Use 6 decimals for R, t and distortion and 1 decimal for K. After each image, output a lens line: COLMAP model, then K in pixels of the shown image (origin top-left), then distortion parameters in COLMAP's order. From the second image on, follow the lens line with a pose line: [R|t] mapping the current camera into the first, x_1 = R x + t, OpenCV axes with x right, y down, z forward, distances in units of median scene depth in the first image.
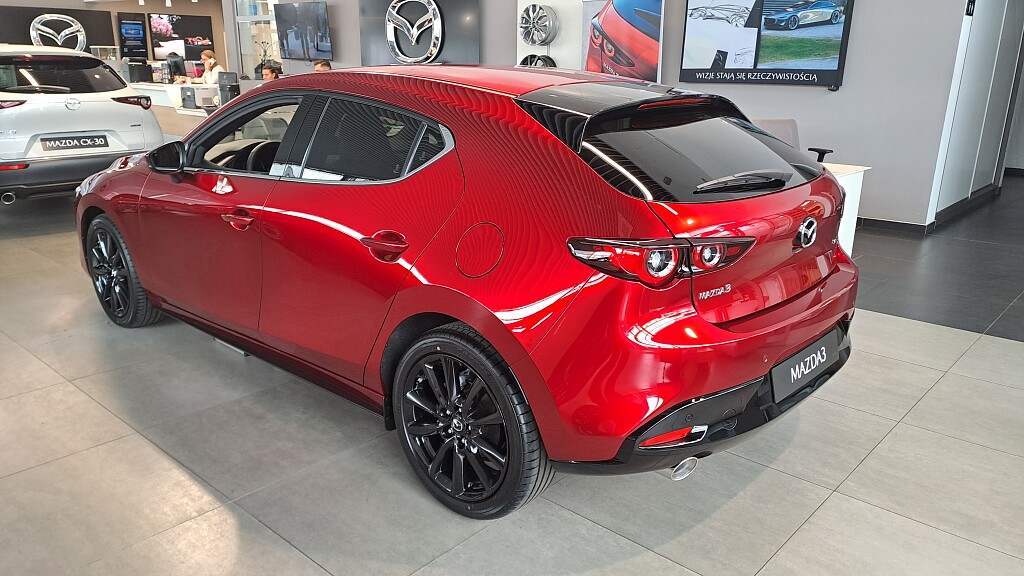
lens RADIAL K [[743.1, 0, 505.1], [0, 743.1, 288.7], [0, 0, 1]] dist [0.099099, -0.122237]
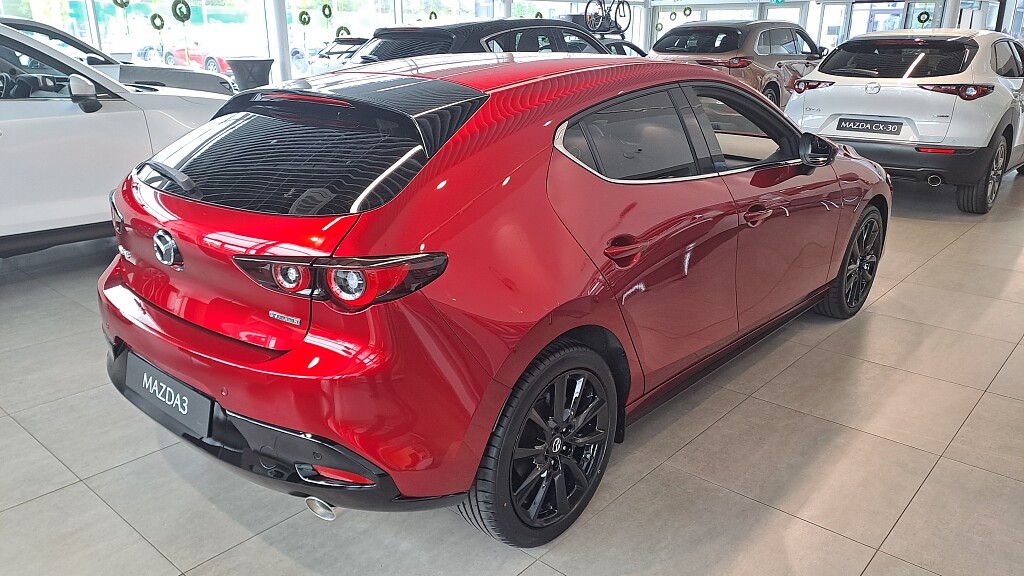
lens RADIAL K [[743.1, 0, 505.1], [0, 743.1, 288.7], [0, 0, 1]] dist [0.099099, -0.122237]
pose [[0.021327, 0.310738, -0.950256, 0.478651], [-0.297663, 0.909342, 0.290679, -0.149410], [0.954433, 0.276657, 0.111889, 0.495979]]
